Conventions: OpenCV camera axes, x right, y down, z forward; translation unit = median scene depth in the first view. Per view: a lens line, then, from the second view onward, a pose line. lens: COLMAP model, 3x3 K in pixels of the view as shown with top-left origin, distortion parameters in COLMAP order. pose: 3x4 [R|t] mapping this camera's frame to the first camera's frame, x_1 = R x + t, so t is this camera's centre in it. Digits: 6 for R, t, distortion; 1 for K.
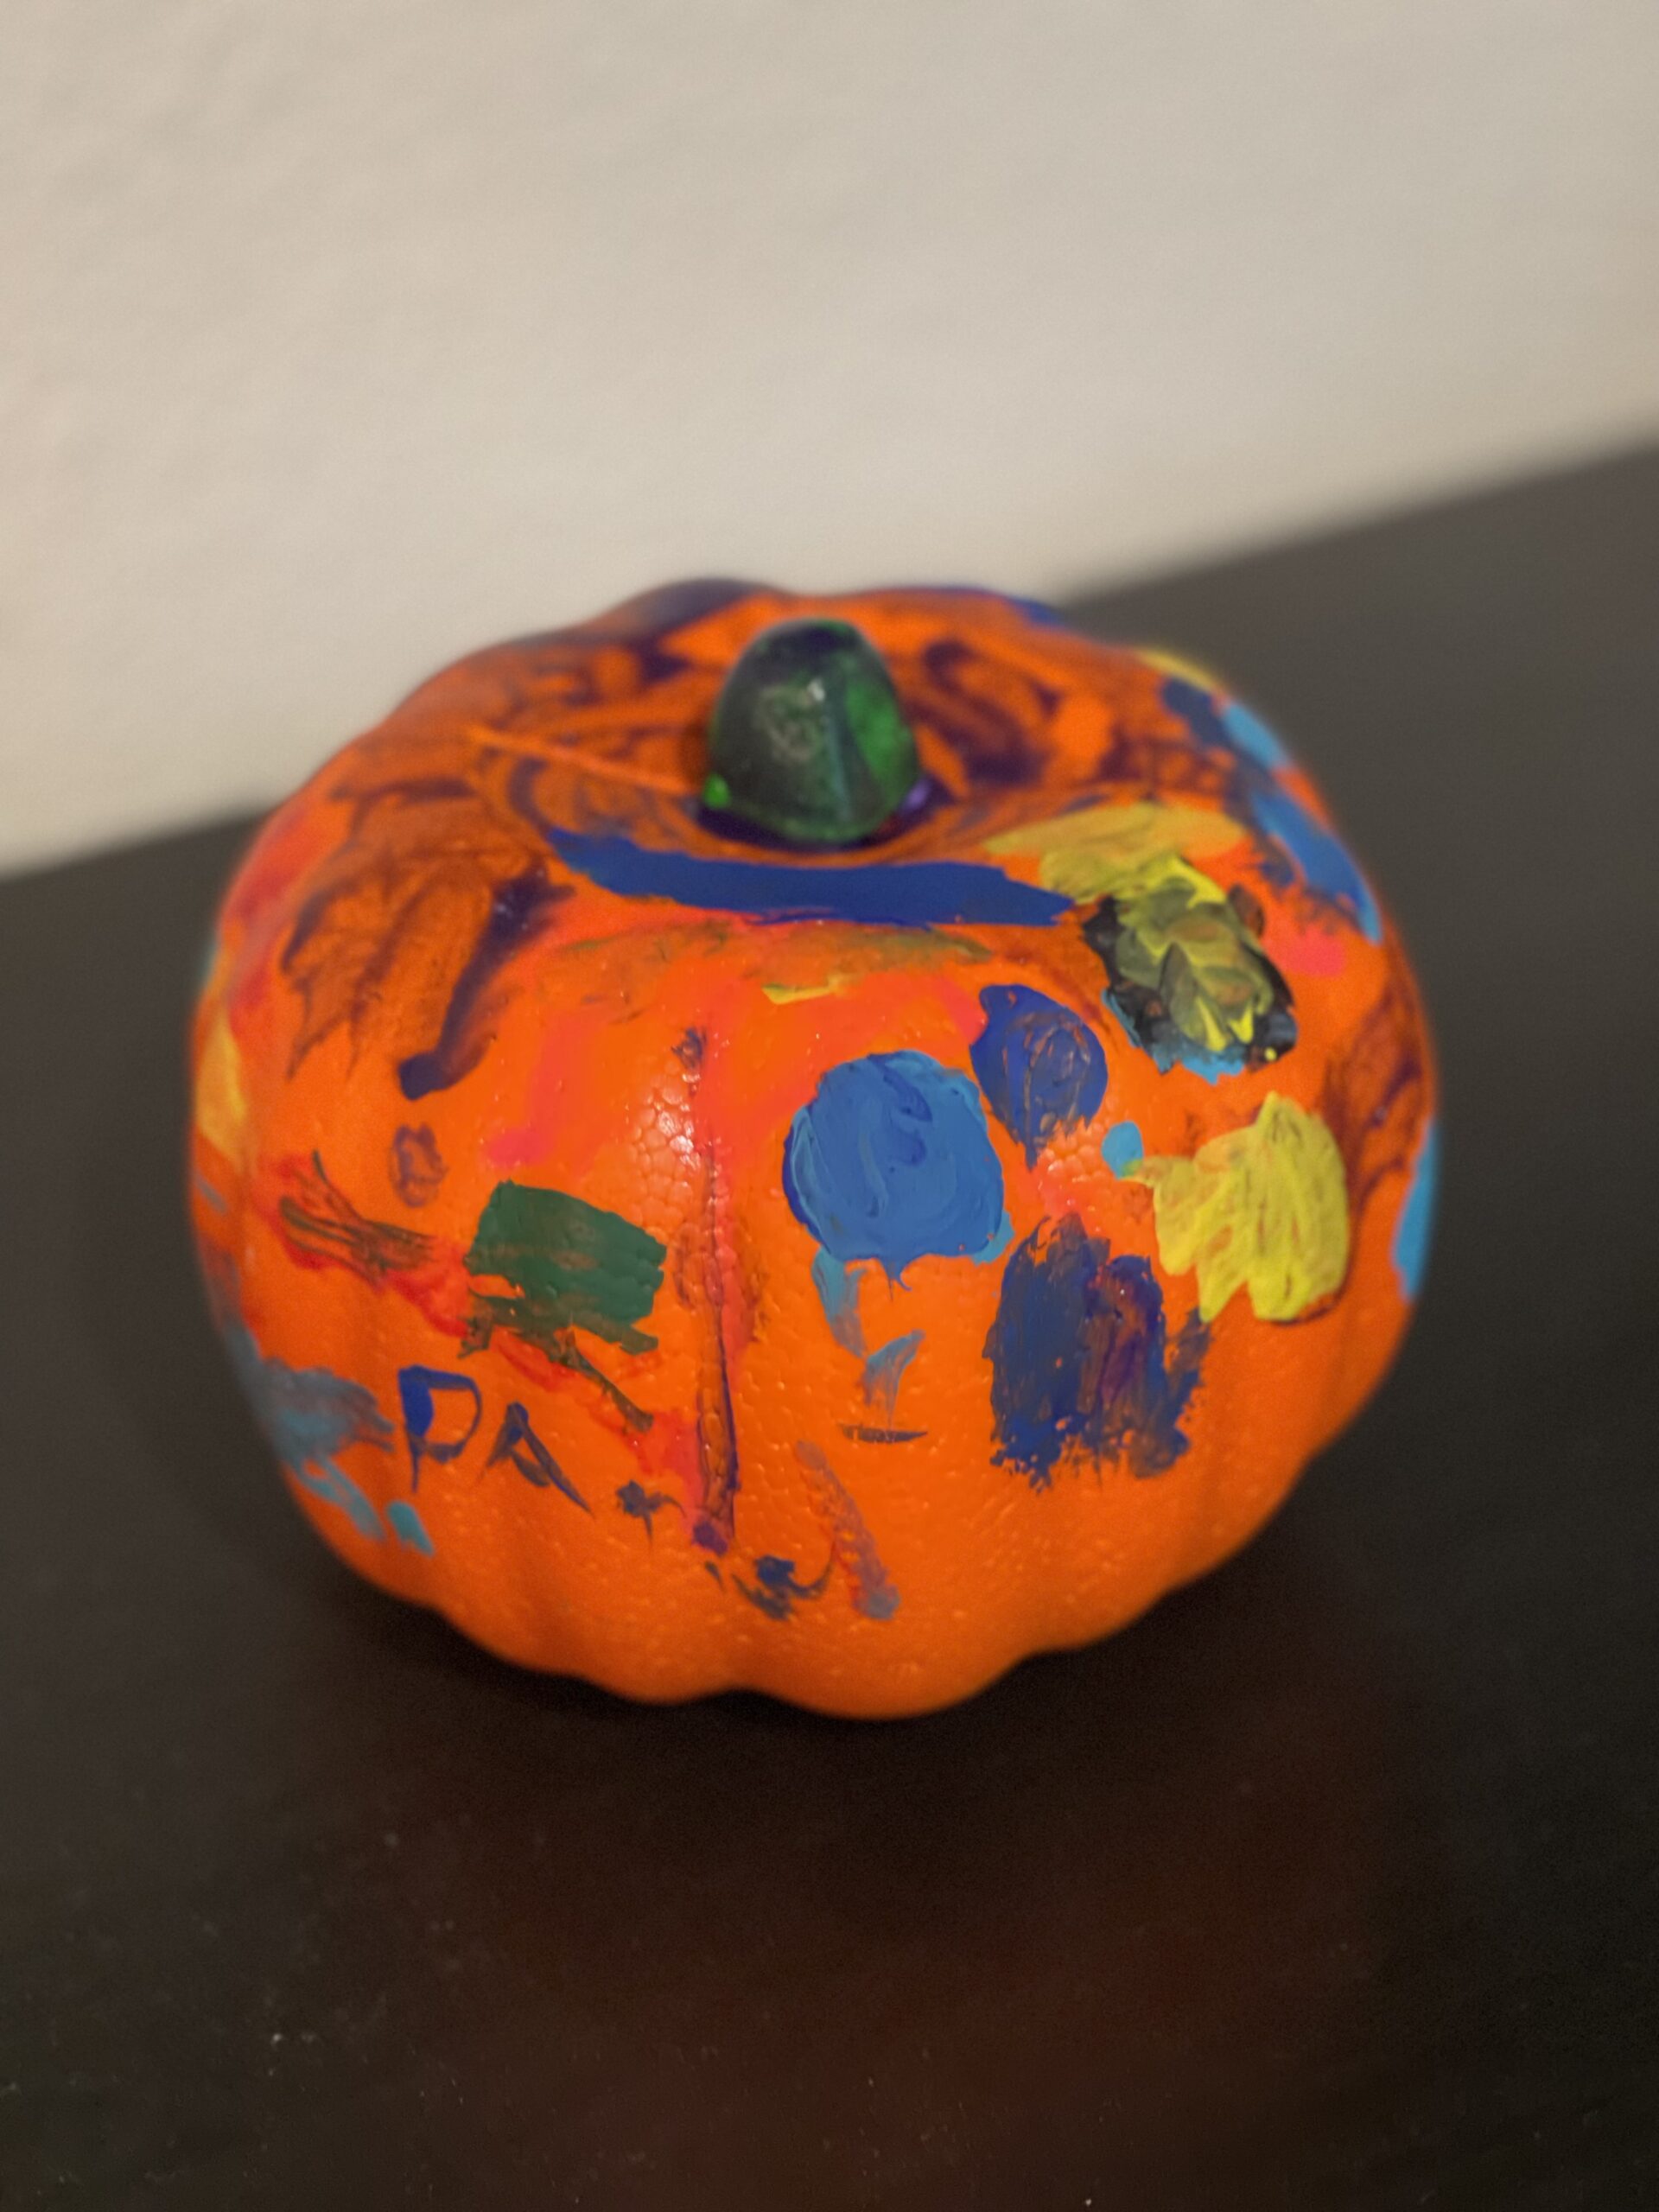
lens RADIAL K [[4006.3, 0, 823.2], [0, 4006.3, 1109.4], [0, 0, 1]] dist [0.166241, 0.000000]
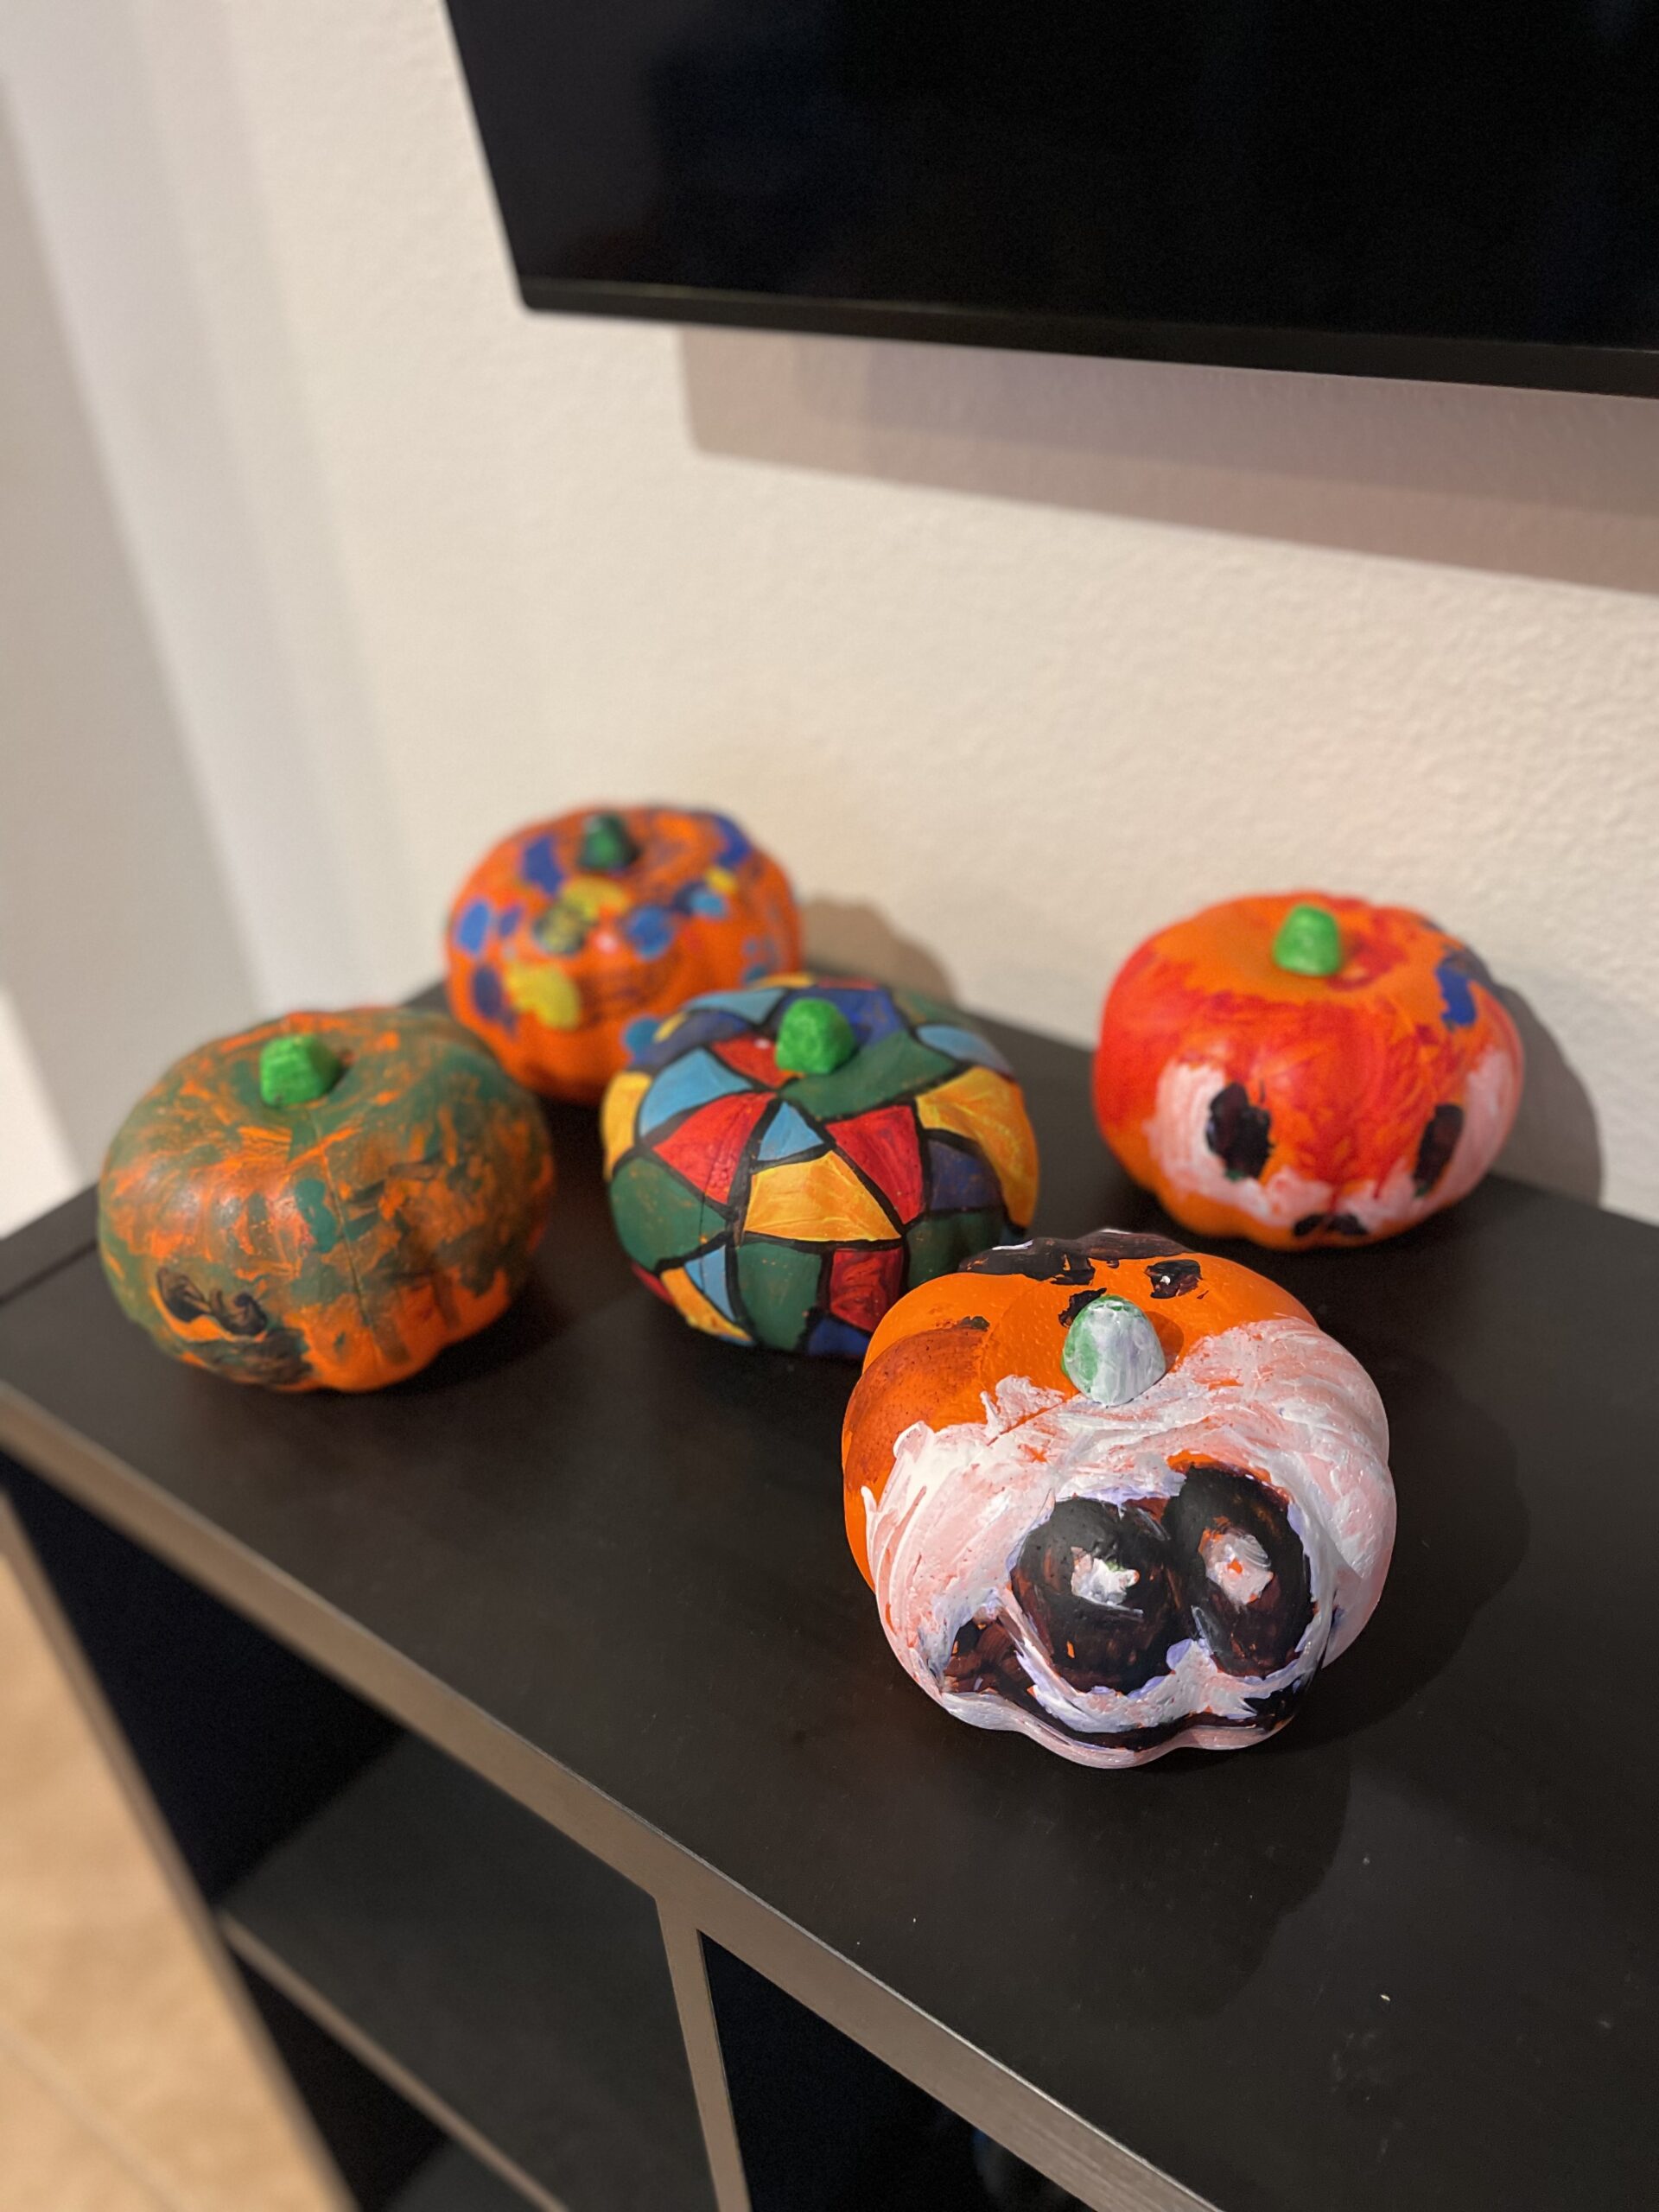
lens RADIAL K [[1681.3, 0, 849.1], [0, 1681.3, 1122.4], [0, 0, 1]] dist [0.031303, -0.010296]
pose [[0.463300, 0.501214, -0.730847, 1.443435], [-0.434872, 0.847157, 0.305305, -0.471657], [0.772165, 0.176376, 0.610452, 0.298062]]
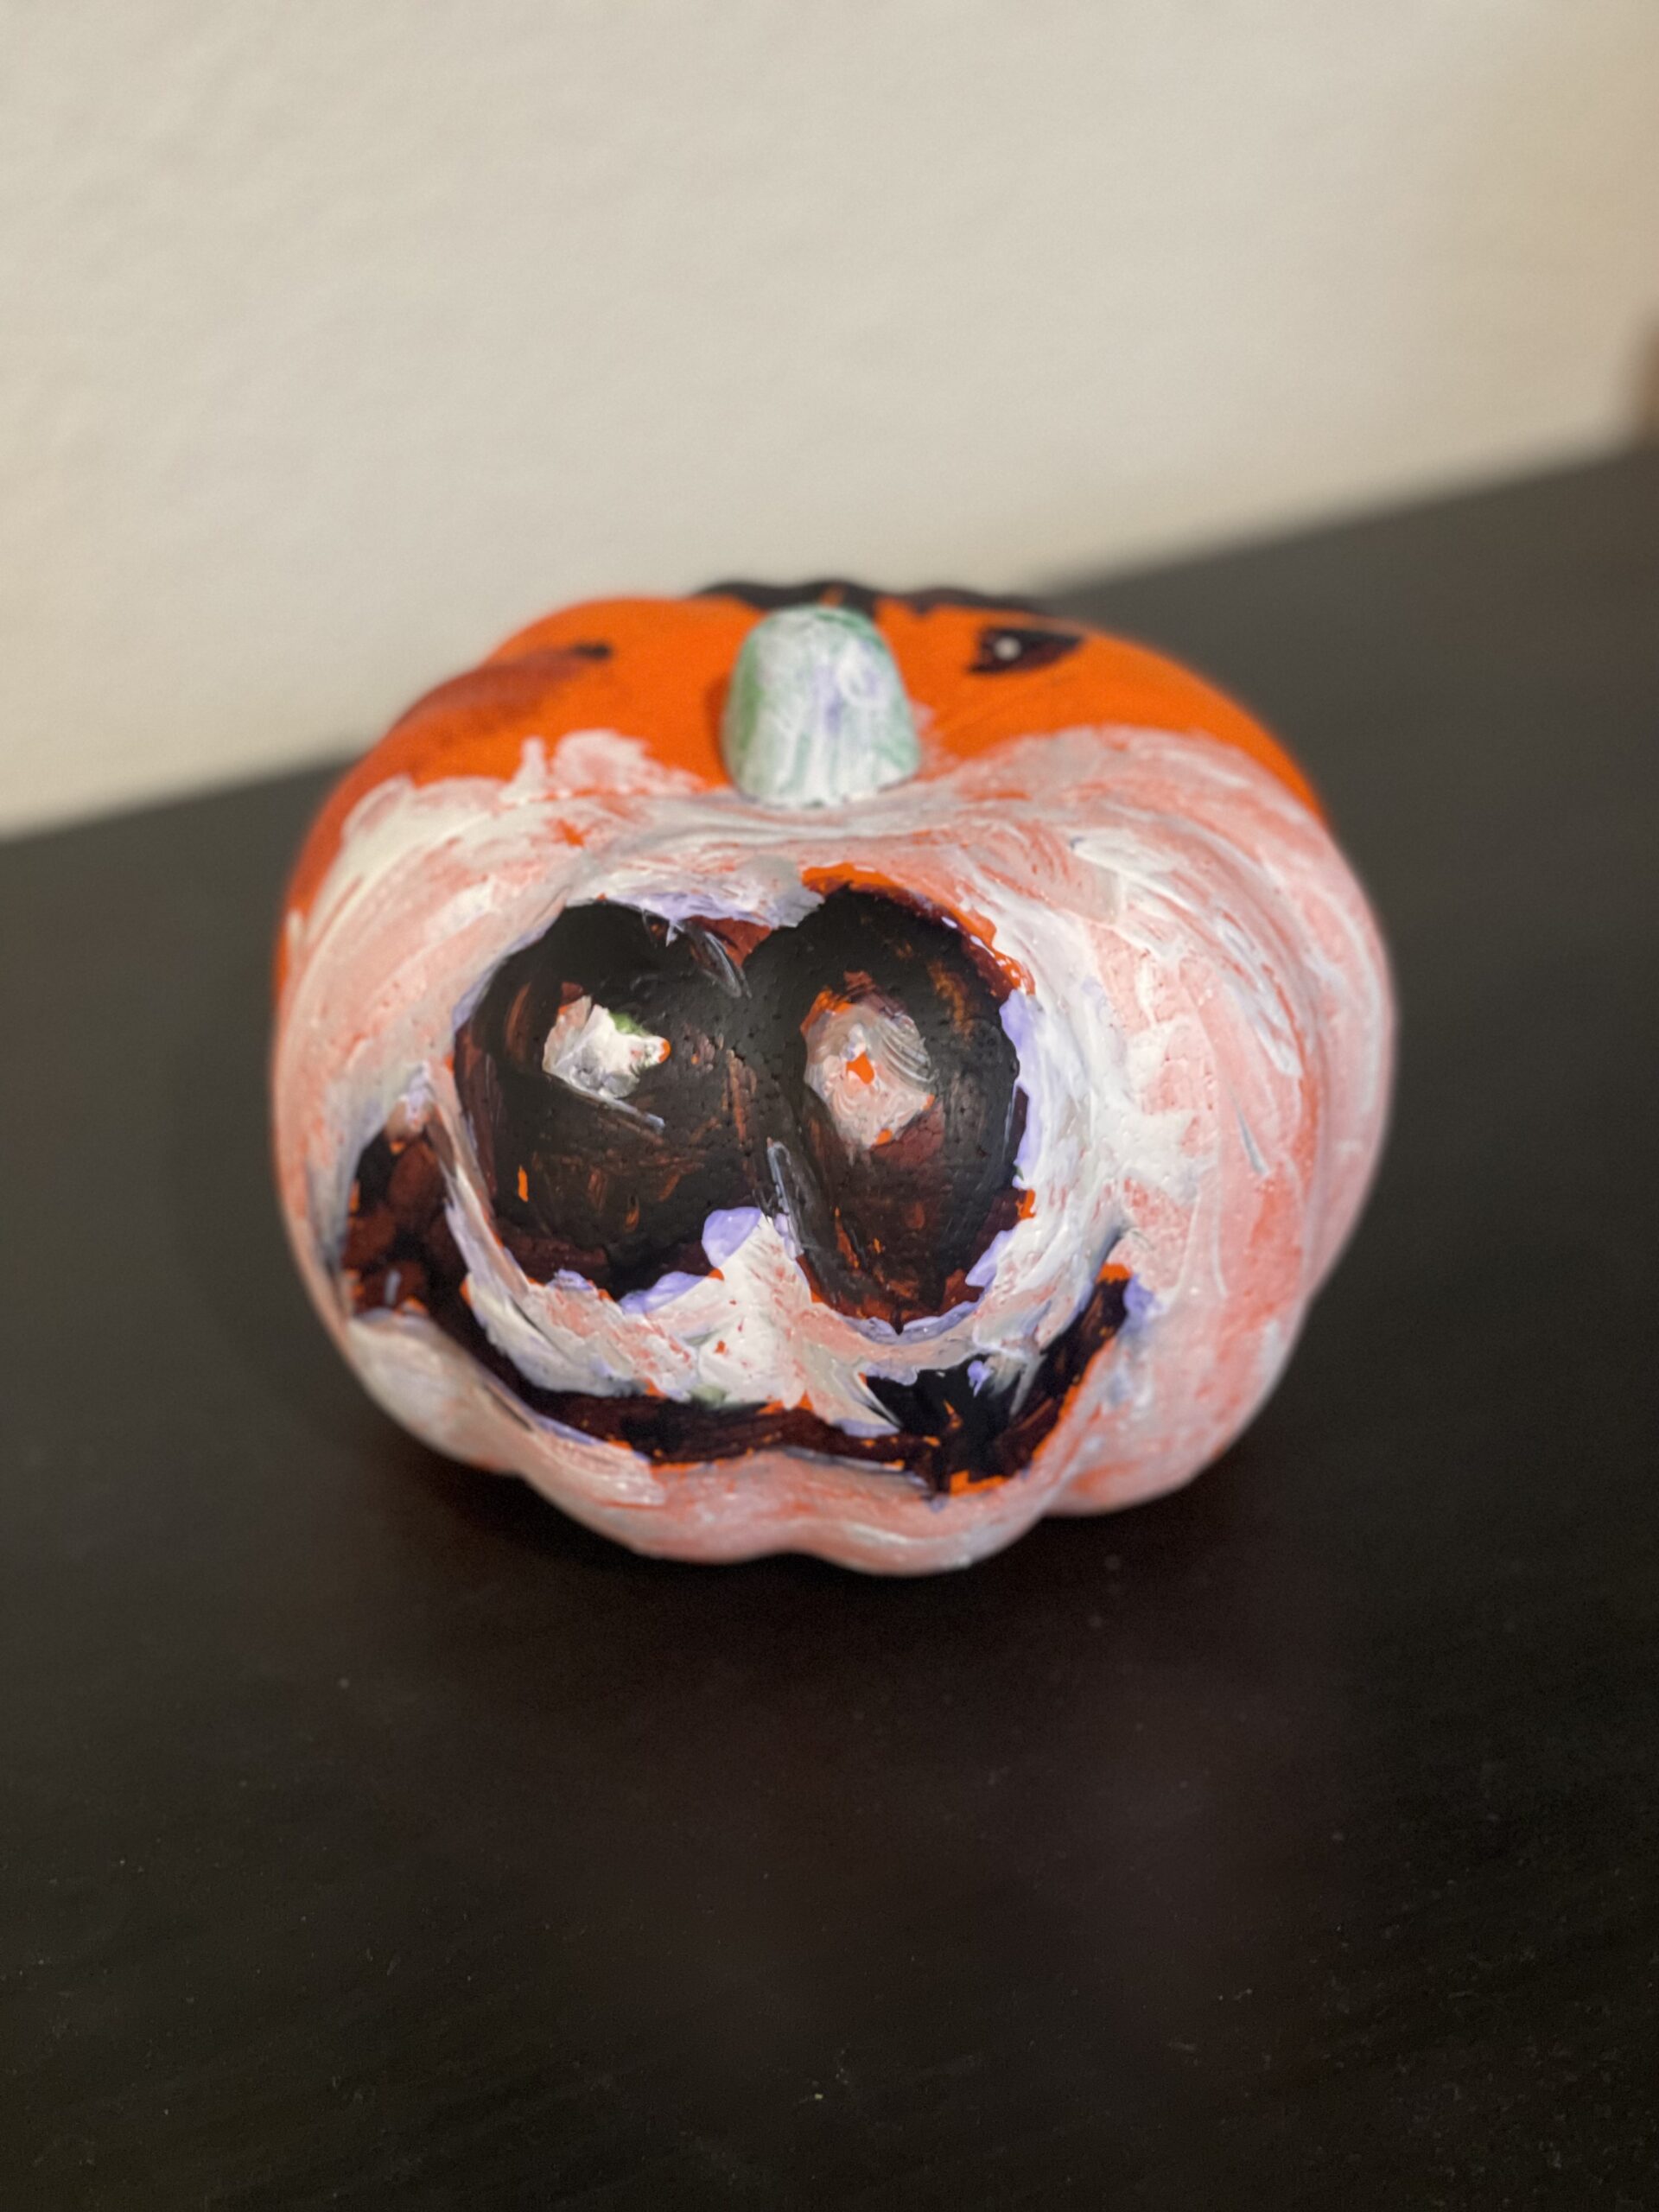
lens RADIAL K [[4006.3, 0, 814.6], [0, 4006.3, 1106.5], [0, 0, 1]] dist [0.166241, 0.000000]
pose [[0.218702, 0.528539, -0.820254, 1.885165], [-0.525785, 0.771967, 0.357236, -0.448814], [0.822022, 0.353149, 0.446728, 0.578240]]
